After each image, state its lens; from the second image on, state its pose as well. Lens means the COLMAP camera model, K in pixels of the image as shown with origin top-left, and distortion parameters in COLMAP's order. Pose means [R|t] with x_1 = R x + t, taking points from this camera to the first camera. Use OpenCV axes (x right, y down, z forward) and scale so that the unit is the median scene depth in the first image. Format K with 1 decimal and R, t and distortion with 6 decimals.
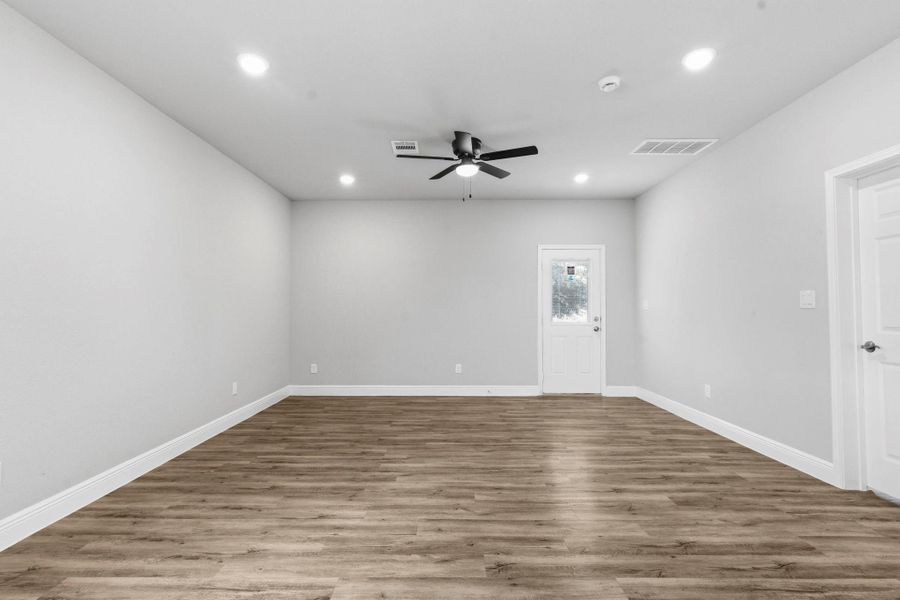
lens RADIAL K [[430.2, 0, 444.6], [0, 430.2, 300.0], [0, 0, 1]] dist [0.000233, 0.000281]
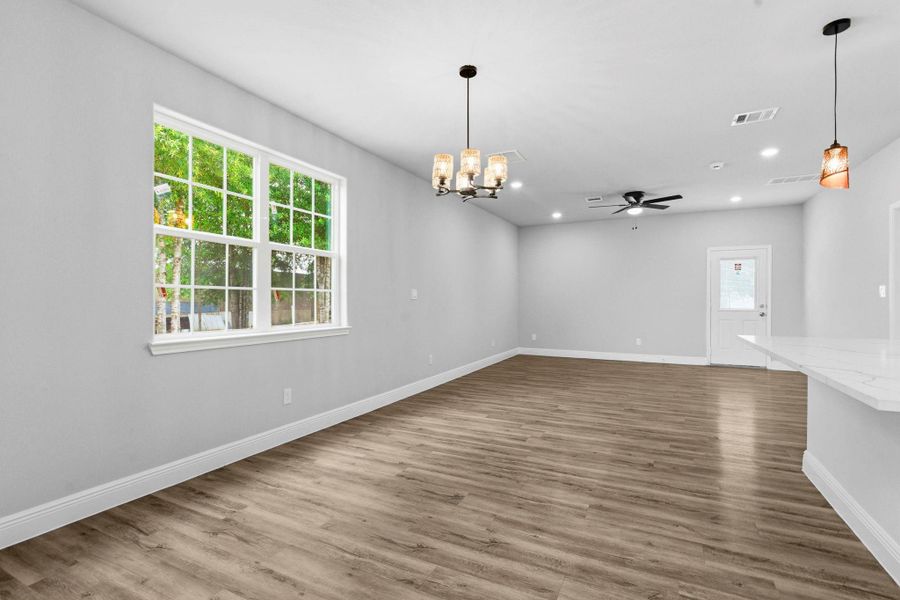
lens RADIAL K [[430.2, 0, 444.6], [0, 430.2, 300.0], [0, 0, 1]] dist [0.000233, 0.000281]
pose [[0.897109, 0.000560, -0.441808, 0.086196], [0.011089, 0.999656, 0.023783, -0.012661], [0.441669, -0.026235, 0.896794, -0.515765]]
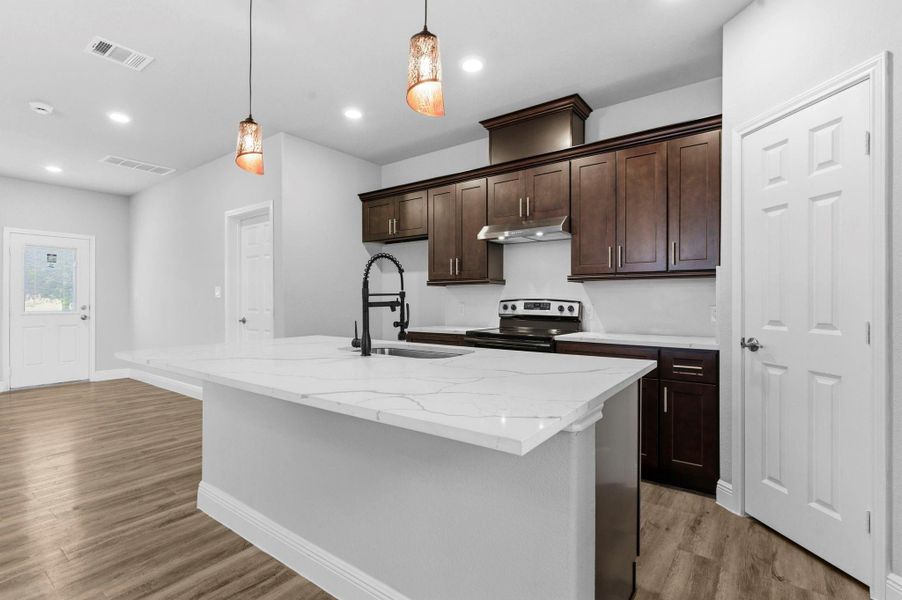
lens RADIAL K [[431.1, 0, 445.6], [0, 431.1, 300.0], [0, 0, 1]] dist [0.000233, 0.000281]
pose [[0.600938, 0.000055, 0.799295, 0.051193], [-0.020302, 0.999678, 0.015195, -0.007173], [-0.799037, -0.025358, 0.600746, -0.316831]]
